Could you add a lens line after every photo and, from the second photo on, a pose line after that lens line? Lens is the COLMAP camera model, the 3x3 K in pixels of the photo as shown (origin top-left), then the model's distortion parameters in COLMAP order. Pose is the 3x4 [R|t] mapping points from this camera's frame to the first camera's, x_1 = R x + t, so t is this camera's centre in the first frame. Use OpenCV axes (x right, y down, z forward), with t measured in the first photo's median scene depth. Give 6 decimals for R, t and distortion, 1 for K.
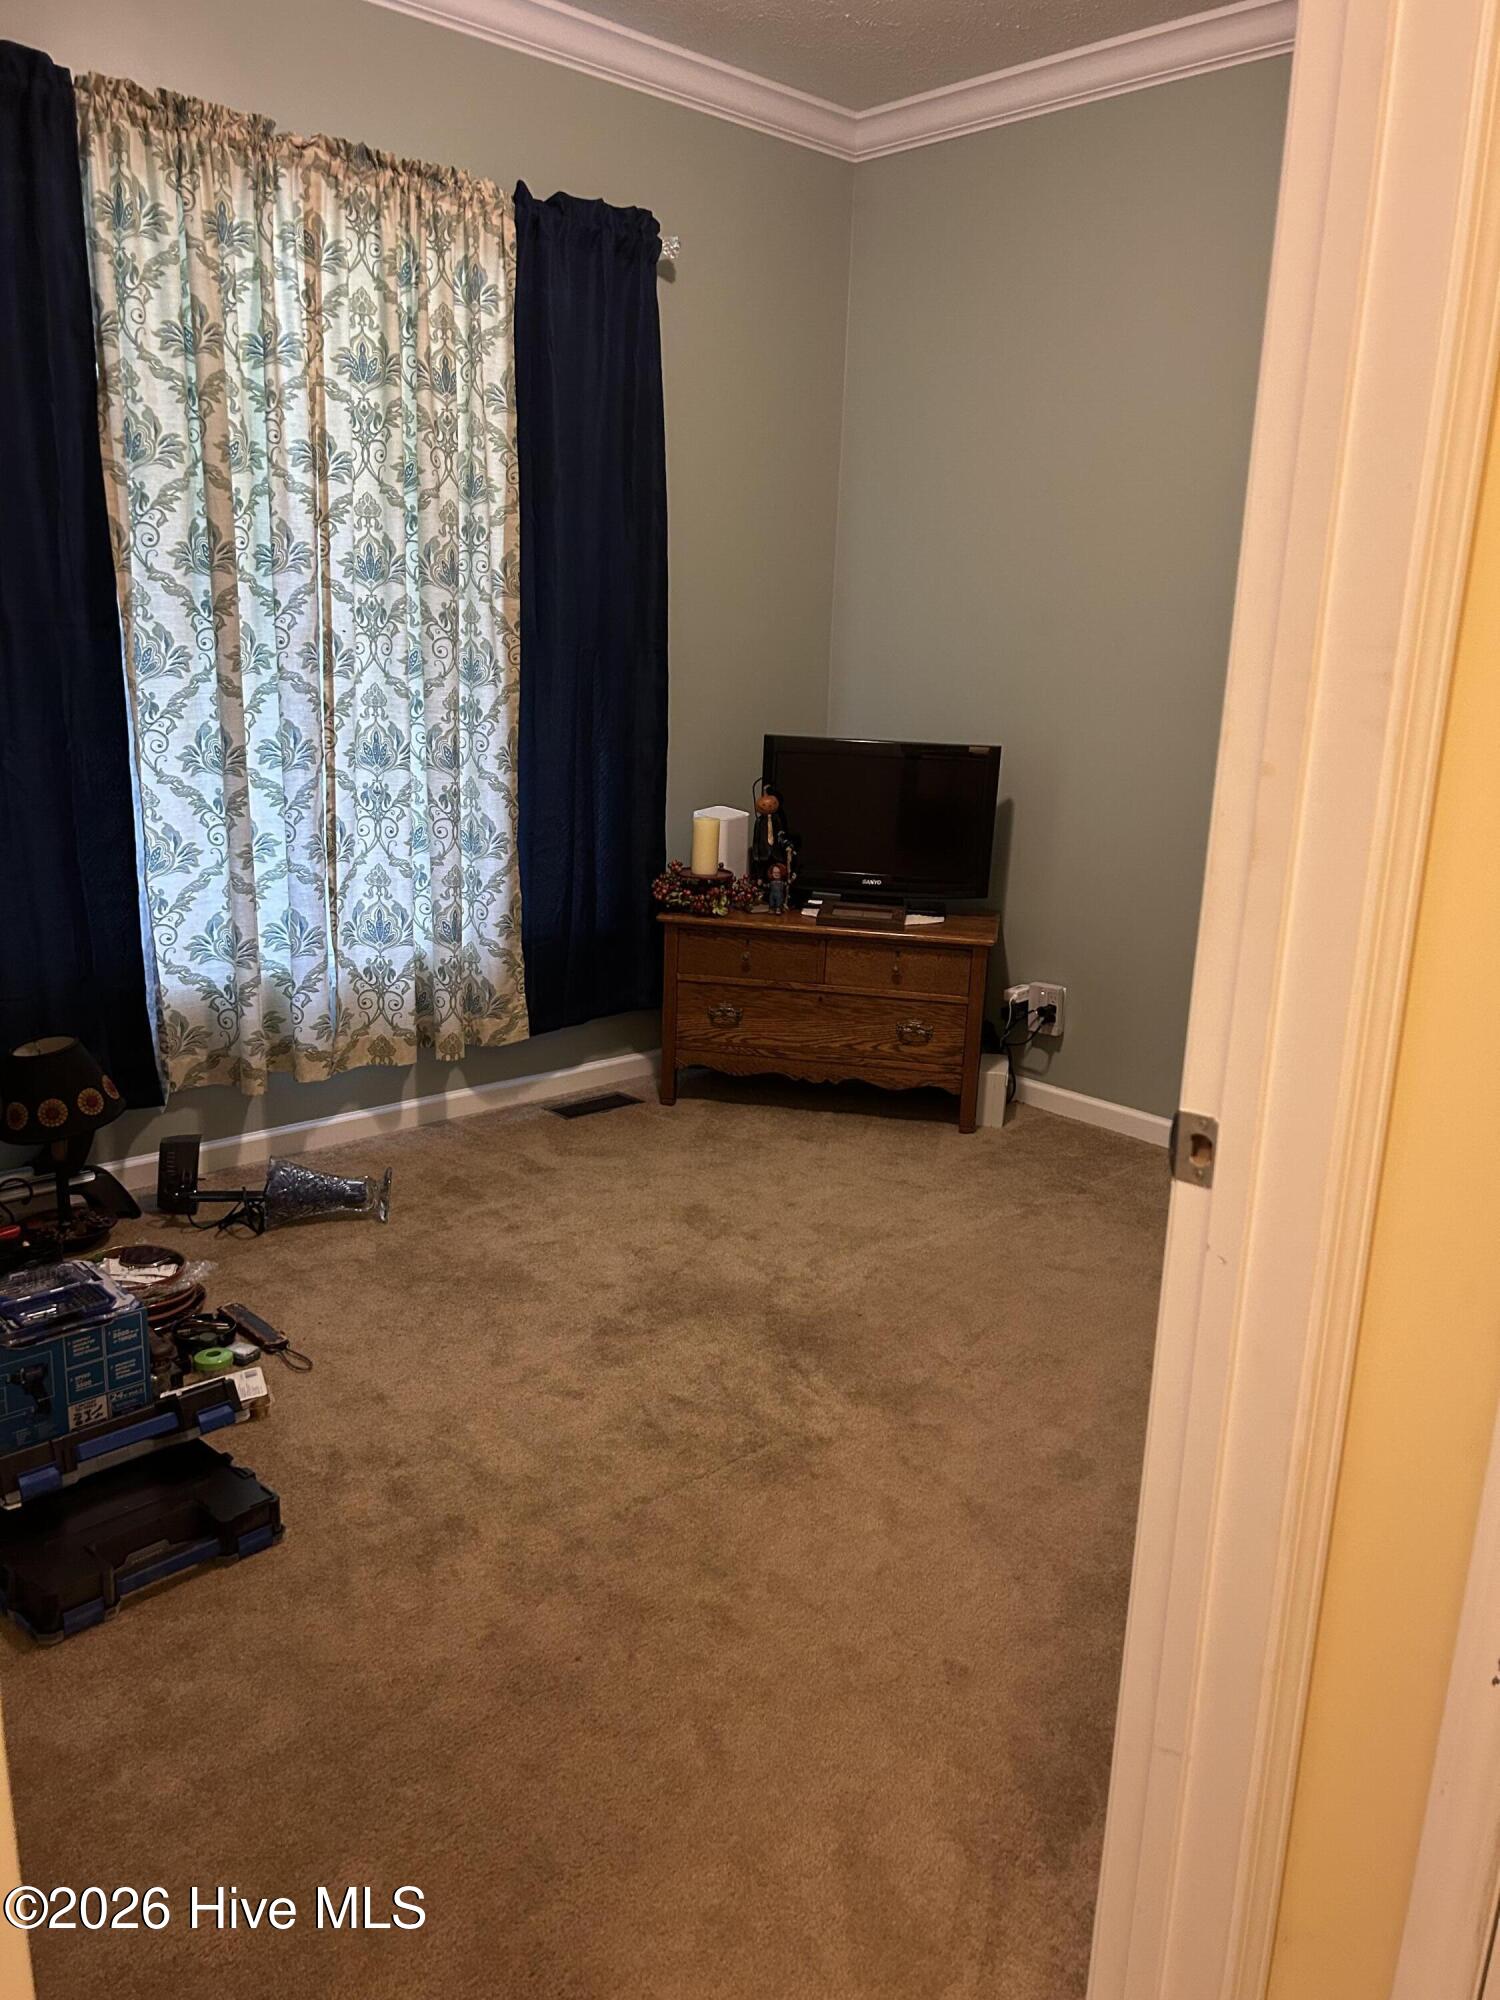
lens RADIAL K [[1508.8, 0, 745.4], [0, 1508.8, 978.5], [0, 0, 1]] dist [0.054014, -0.058584]
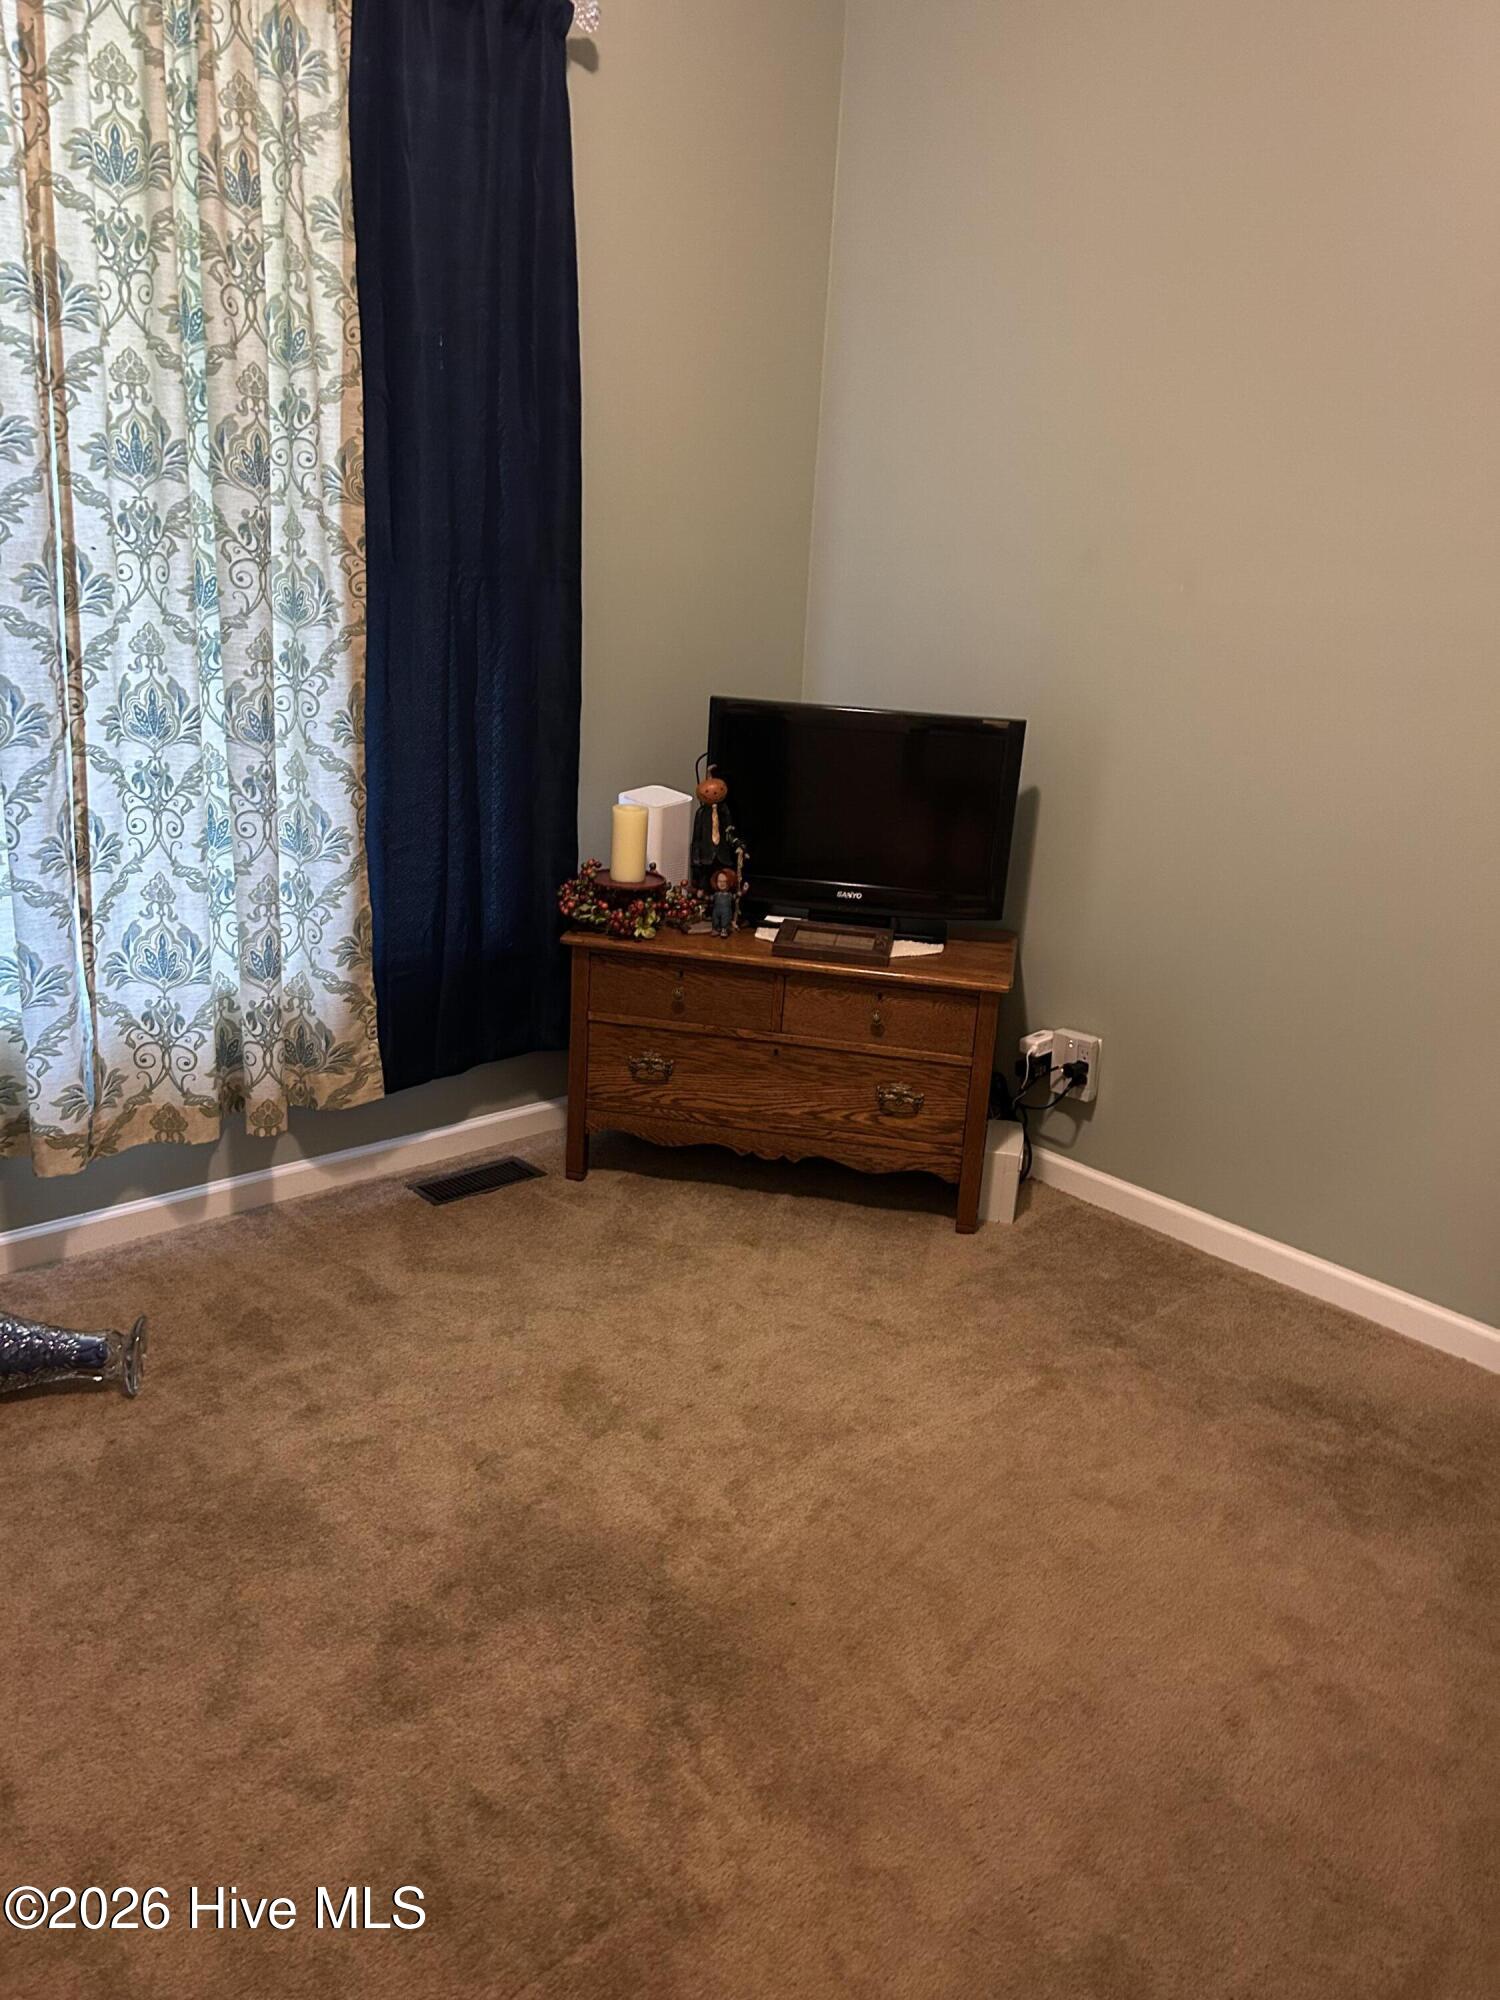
lens RADIAL K [[1508.8, 0, 748.9], [0, 1508.8, 947.4], [0, 0, 1]] dist [0.054014, -0.058584]
pose [[0.999715, 0.023261, -0.005408, 0.043501], [-0.023046, 0.999051, 0.036952, -0.073613], [0.006262, -0.036817, 0.999302, 0.278232]]
